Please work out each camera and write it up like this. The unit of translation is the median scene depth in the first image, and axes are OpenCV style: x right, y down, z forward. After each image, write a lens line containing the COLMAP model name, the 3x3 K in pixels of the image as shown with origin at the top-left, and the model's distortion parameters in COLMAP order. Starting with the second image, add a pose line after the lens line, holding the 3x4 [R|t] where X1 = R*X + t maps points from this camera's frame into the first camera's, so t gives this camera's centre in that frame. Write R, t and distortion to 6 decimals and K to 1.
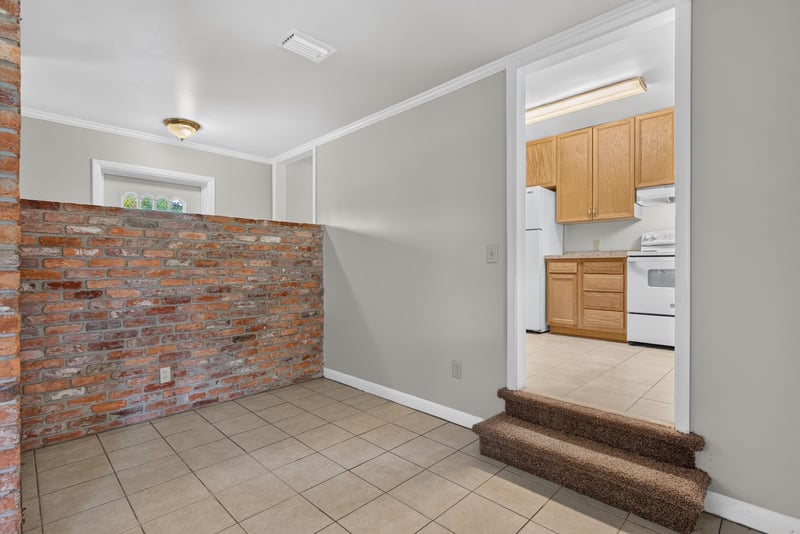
lens RADIAL K [[384.3, 0, 397.6], [0, 384.3, 266.3], [0, 0, 1]] dist [0.001667, -0.002115]
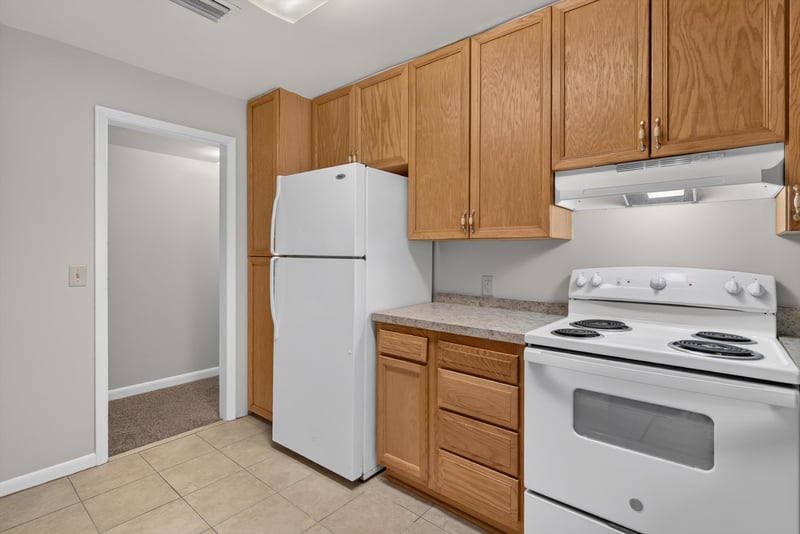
lens RADIAL K [[384.3, 0, 396.8], [0, 384.3, 248.3], [0, 0, 1]] dist [0.001667, -0.002115]
pose [[0.996988, 0.004609, 0.077417, 0.432374], [-0.004006, 0.999960, -0.007949, -0.117695], [-0.077451, 0.007615, 0.996967, 0.614095]]
